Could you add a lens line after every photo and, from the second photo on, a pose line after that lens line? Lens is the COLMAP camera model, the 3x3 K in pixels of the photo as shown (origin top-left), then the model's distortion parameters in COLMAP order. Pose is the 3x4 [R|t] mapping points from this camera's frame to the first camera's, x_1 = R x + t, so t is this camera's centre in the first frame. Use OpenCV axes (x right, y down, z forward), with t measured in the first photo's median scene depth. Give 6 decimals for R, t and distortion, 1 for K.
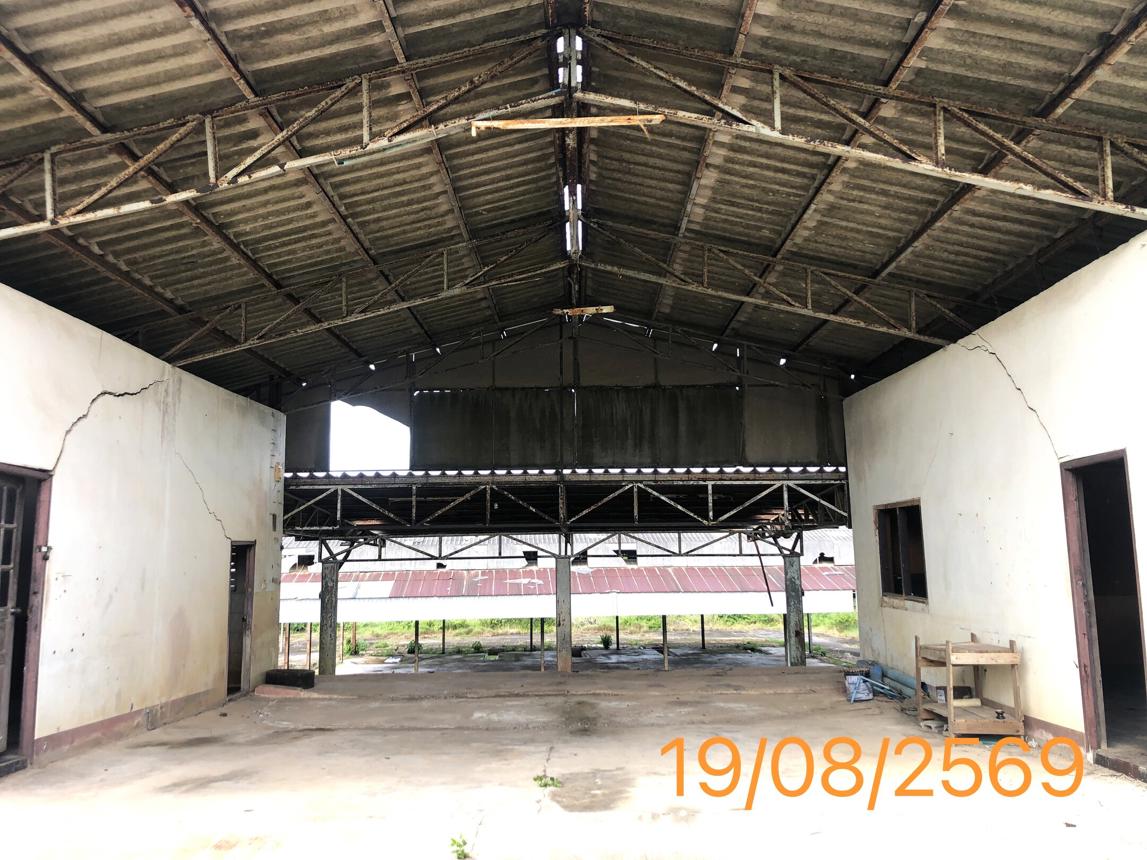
lens RADIAL K [[939.6, 0, 573.5], [0, 939.6, 430.0], [0, 0, 1]] dist [0.004512, 0.005699]
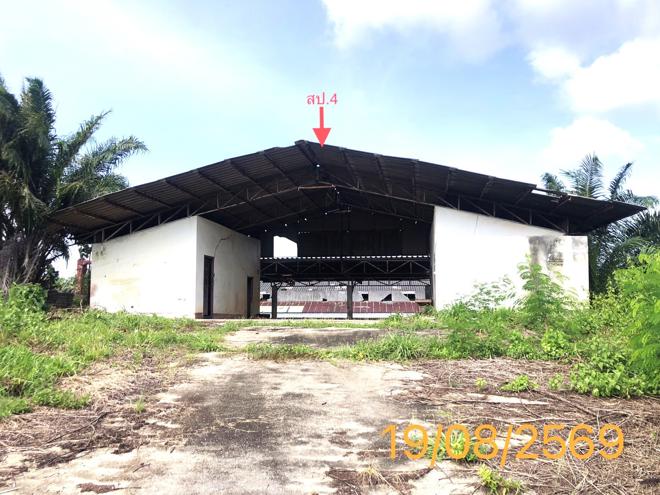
lens RADIAL K [[529.6, 0, 330.0], [0, 529.6, 247.5], [0, 0, 1]] dist [0.009716, 0.005667]
pose [[0.987758, -0.003134, -0.155961, 0.227811], [0.006870, 0.999702, 0.023421, -0.033262], [0.155841, -0.024205, 0.987486, -0.812781]]
